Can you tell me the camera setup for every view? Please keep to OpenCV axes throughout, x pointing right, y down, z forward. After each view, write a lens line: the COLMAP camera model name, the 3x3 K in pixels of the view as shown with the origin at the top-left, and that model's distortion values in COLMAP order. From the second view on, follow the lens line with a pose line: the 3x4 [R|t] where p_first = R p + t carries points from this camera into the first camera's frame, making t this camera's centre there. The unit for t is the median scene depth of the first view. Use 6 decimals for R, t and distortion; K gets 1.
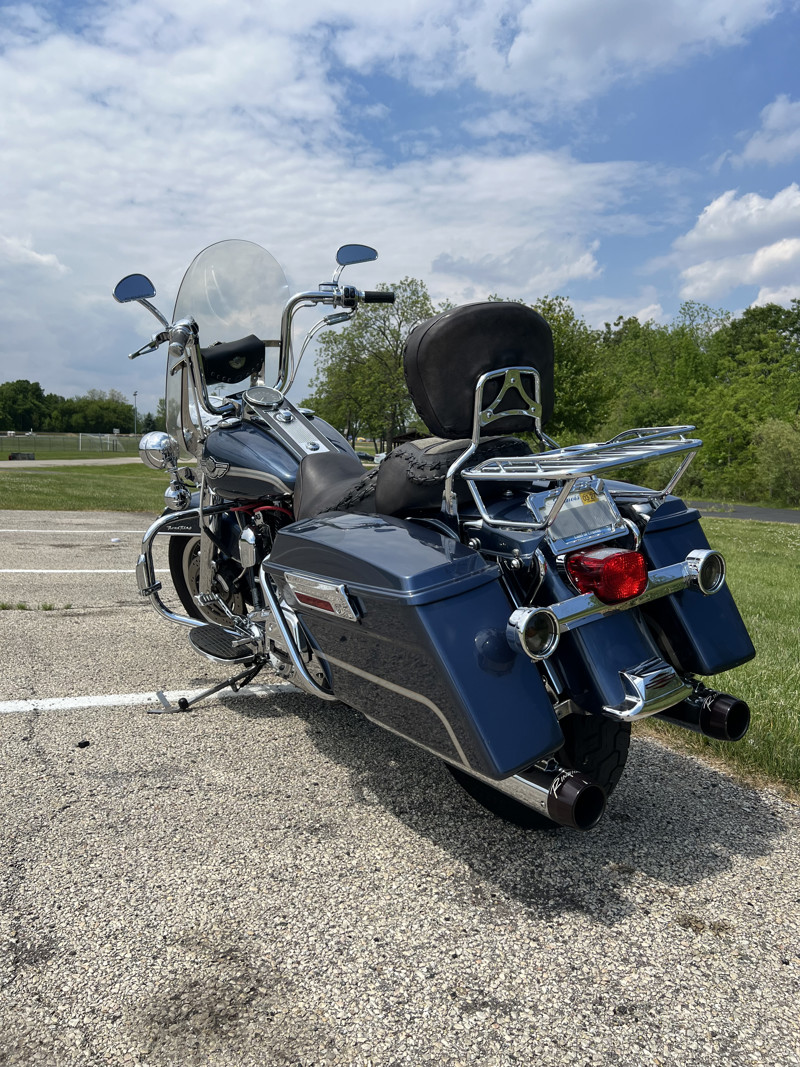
lens RADIAL K [[829.4, 0, 400.0], [0, 829.4, 533.5], [0, 0, 1]] dist [0.054604, -0.072179]
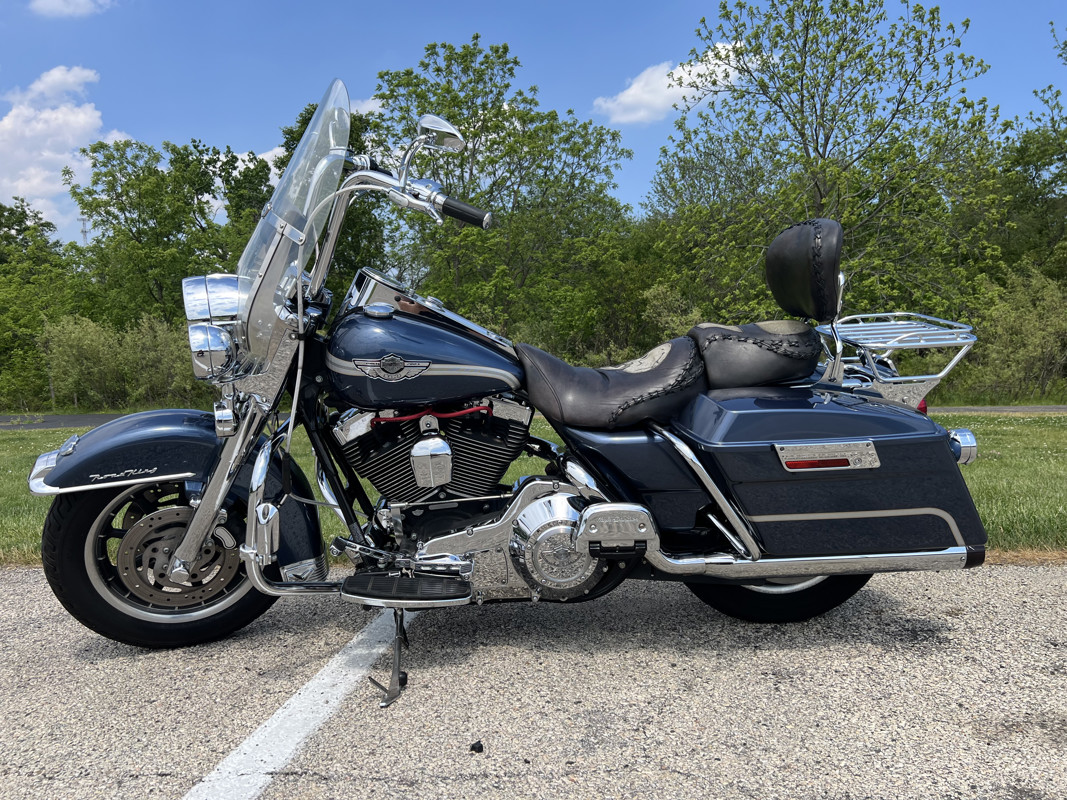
lens RADIAL K [[829.4, 0, 531.4], [0, 829.4, 378.8], [0, 0, 1]] dist [0.054604, -0.072179]
pose [[0.482874, -0.055873, 0.873905, -0.875088], [0.116646, 0.993173, -0.000954, -0.053951], [-0.867886, 0.102398, 0.486095, 0.516237]]
